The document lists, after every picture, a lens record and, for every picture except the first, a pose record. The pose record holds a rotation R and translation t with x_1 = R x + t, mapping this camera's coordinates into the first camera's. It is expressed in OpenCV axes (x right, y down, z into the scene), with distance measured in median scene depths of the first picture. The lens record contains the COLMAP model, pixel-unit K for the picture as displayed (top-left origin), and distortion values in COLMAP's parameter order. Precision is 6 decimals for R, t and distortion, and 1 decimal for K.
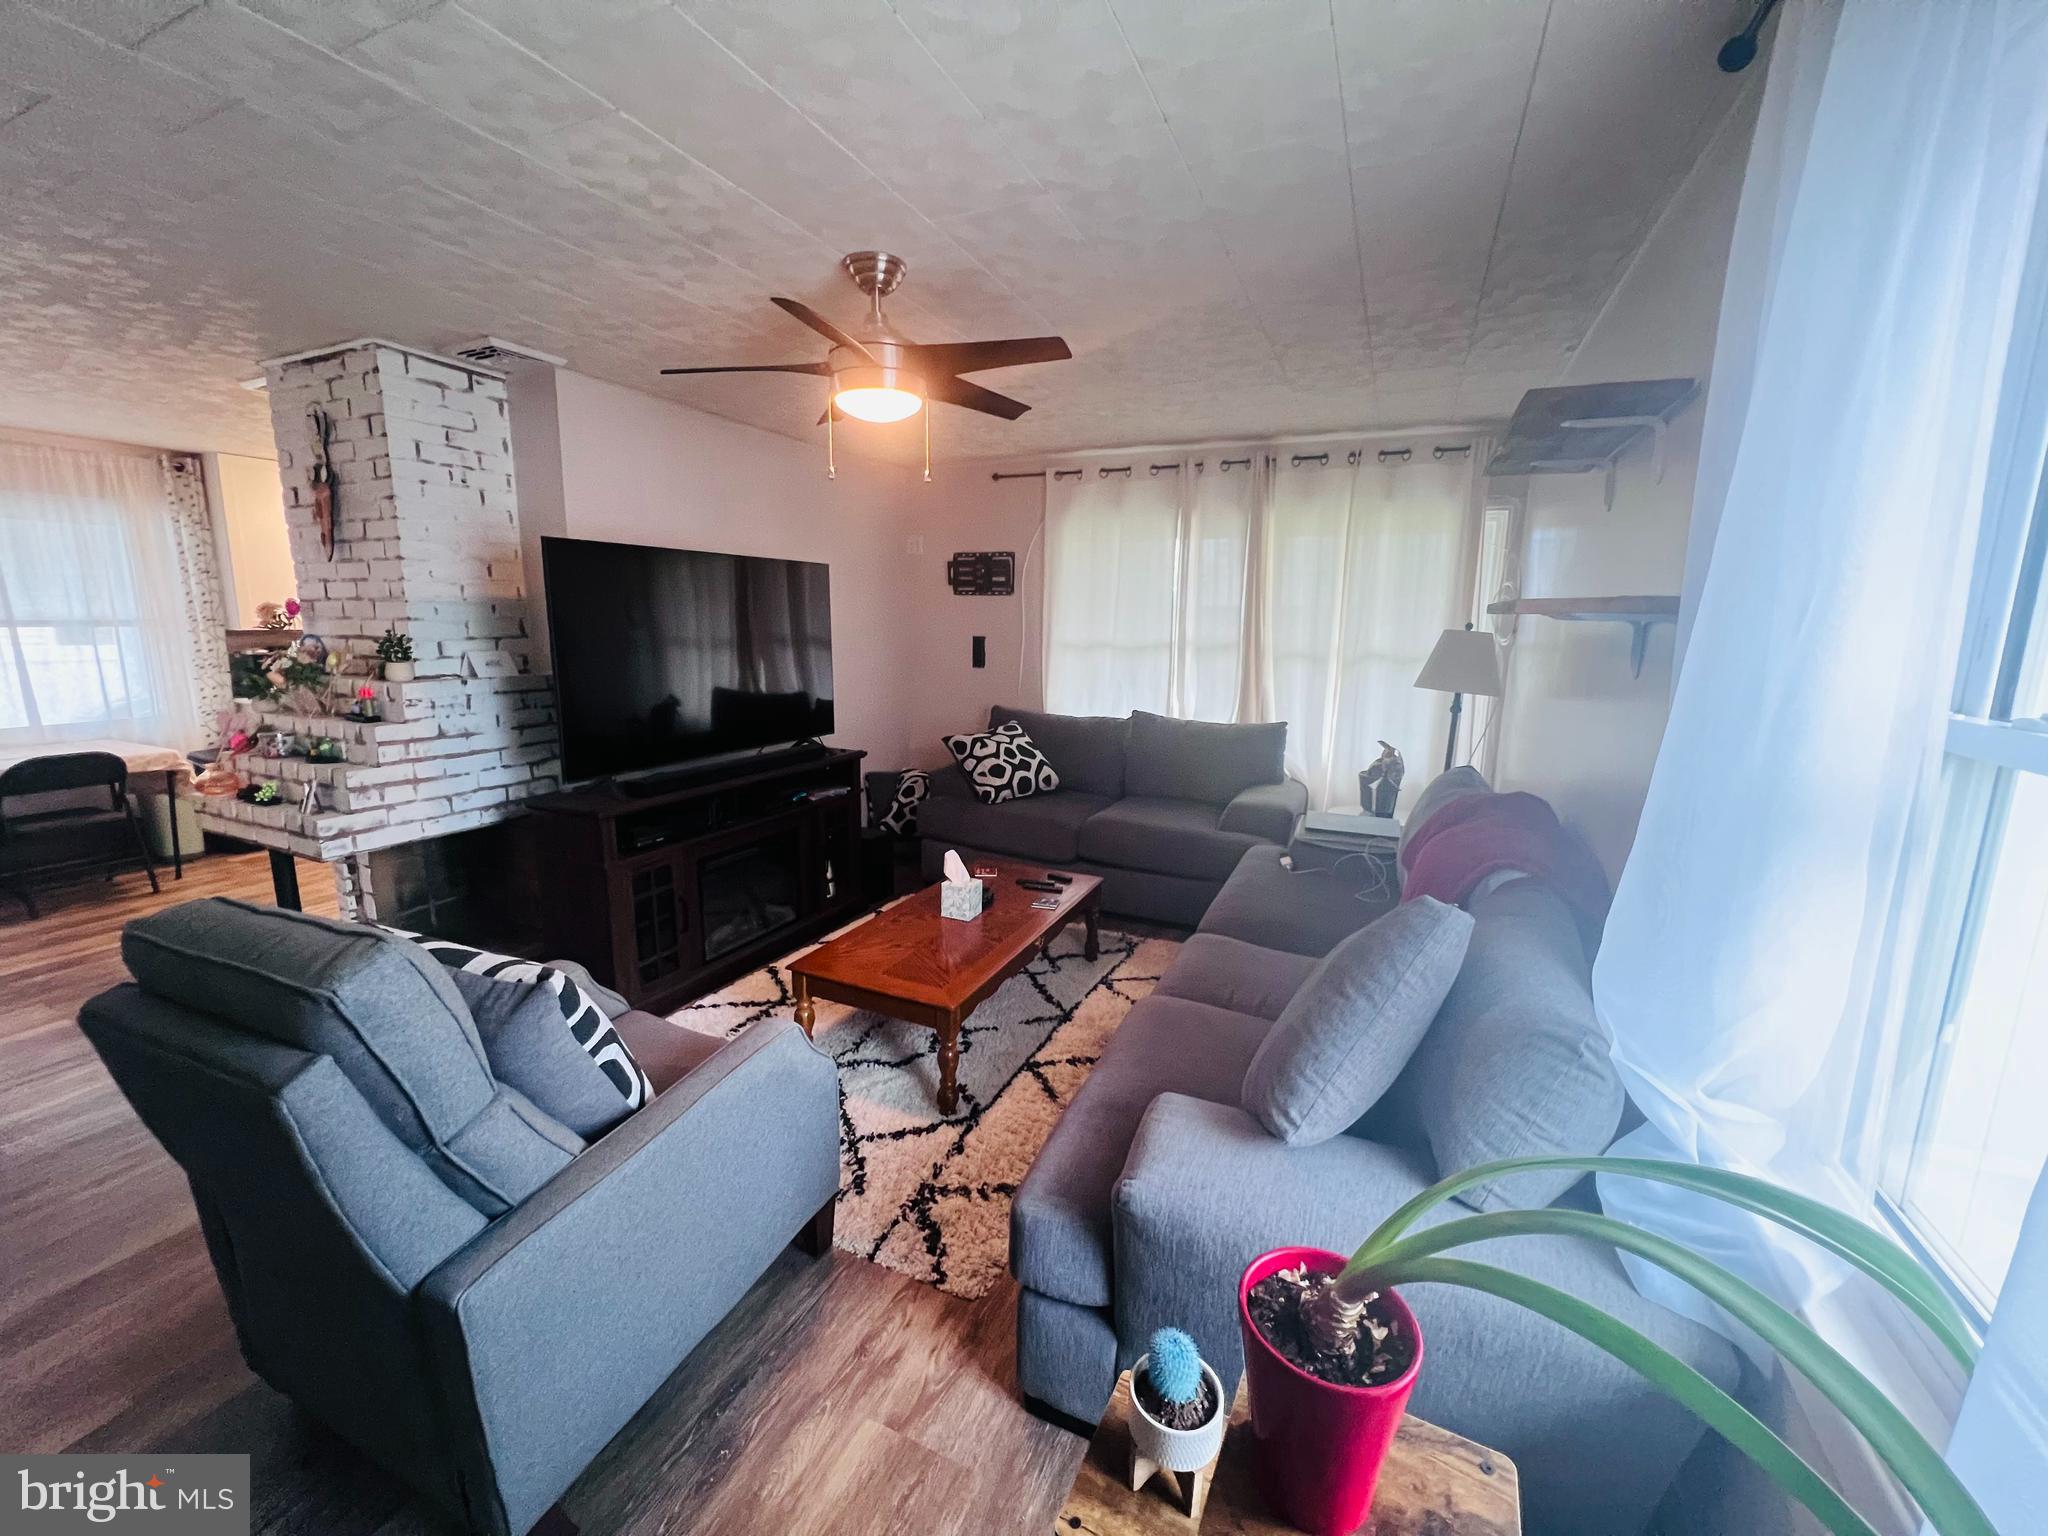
lens RADIAL K [[822.4, 0, 1018.7], [0, 822.4, 760.5], [0, 0, 1]] dist [-0.000171, -0.000075]
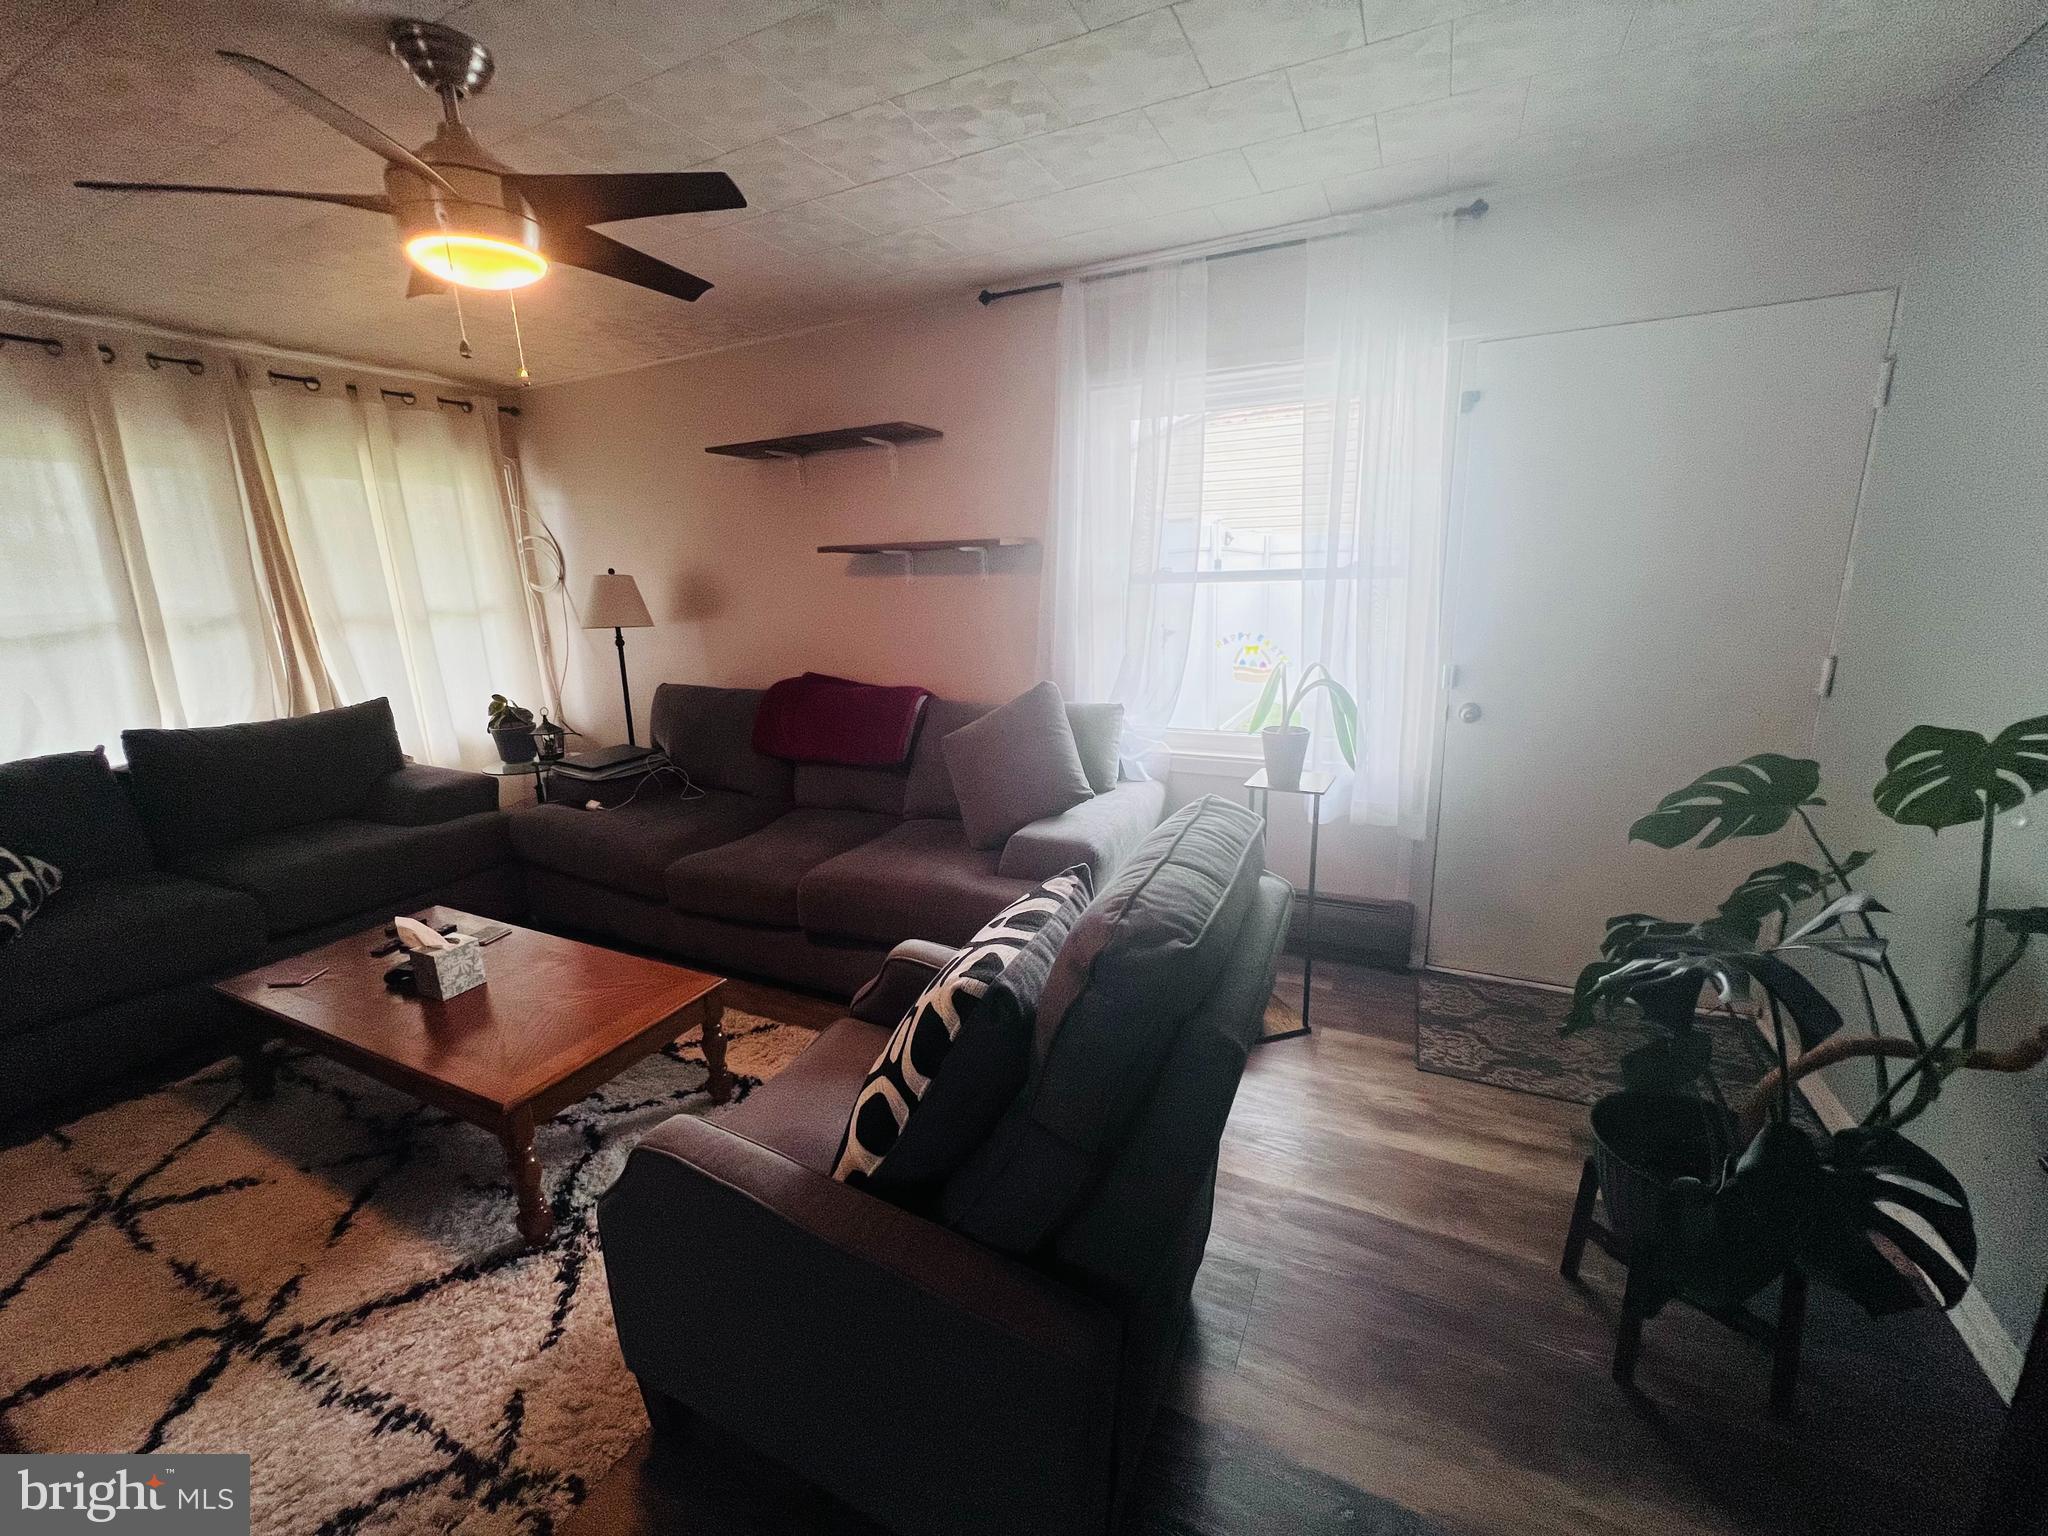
lens RADIAL K [[819.5, 0, 1019.1], [0, 819.5, 763.9], [0, 0, 1]] dist [-0.001017, -0.000051]
pose [[0.022671, -0.252460, 0.967342, -0.455216], [0.209809, 0.947245, 0.242298, -0.044236], [-0.977480, 0.197464, 0.074443, 0.274696]]
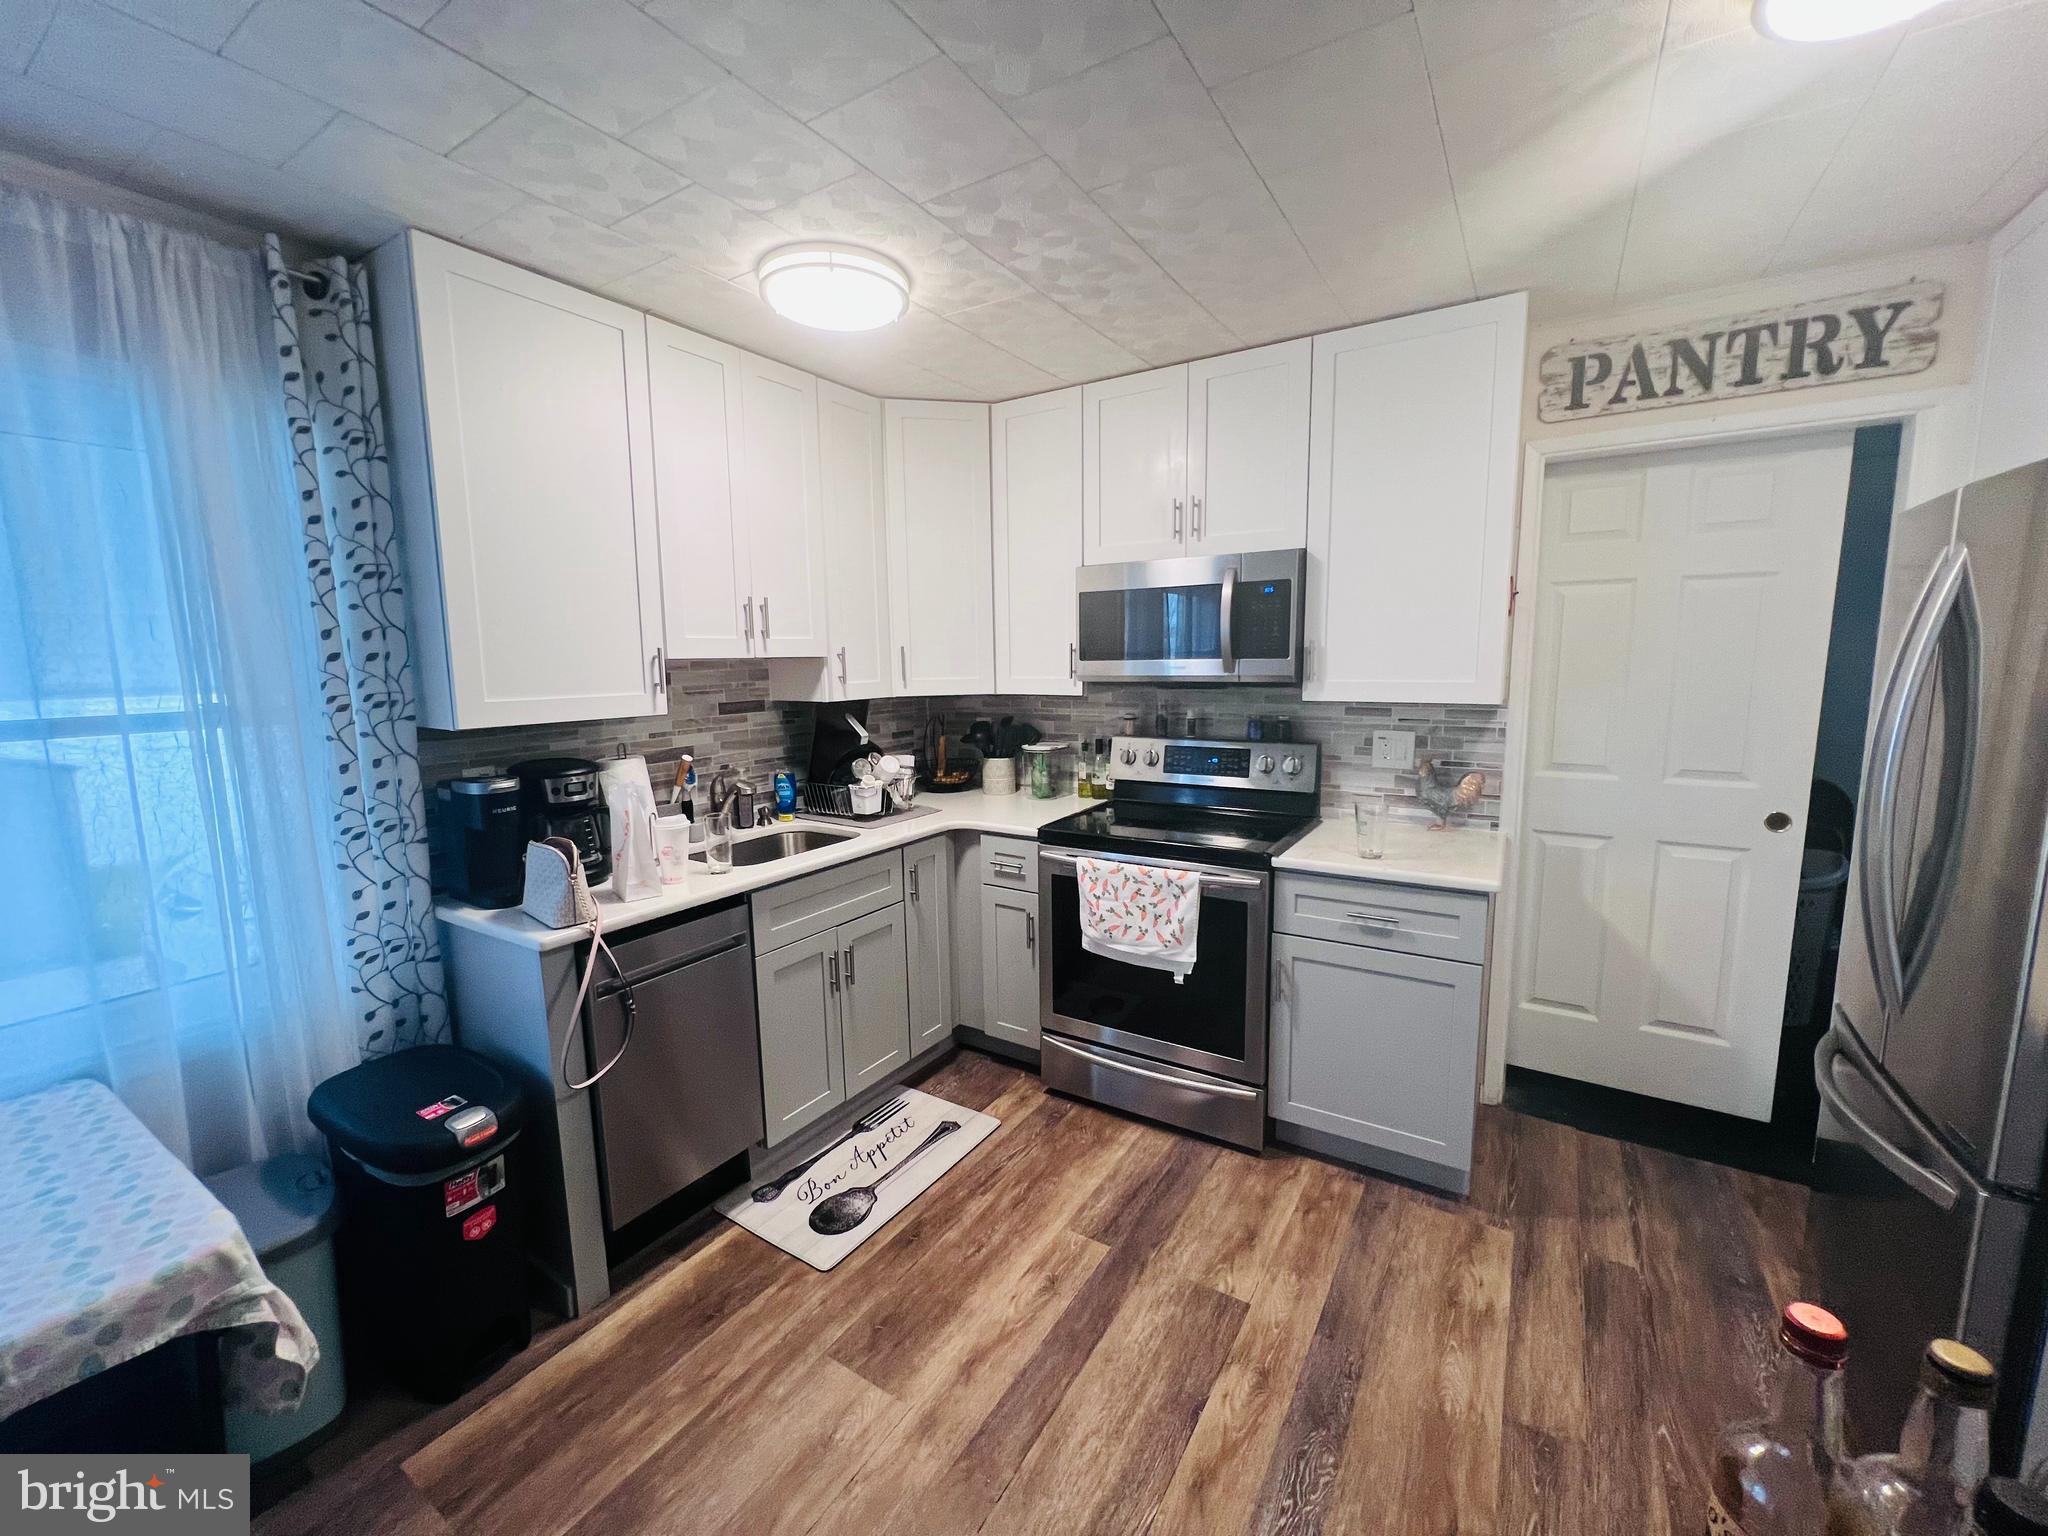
lens RADIAL K [[819.5, 0, 1019.1], [0, 819.5, 763.9], [0, 0, 1]] dist [-0.001017, -0.000051]
pose [[0.990604, -0.008225, -0.136513, -0.713182], [0.002624, 0.999149, -0.041159, -0.140927], [0.136736, 0.040414, 0.989783, 0.742029]]
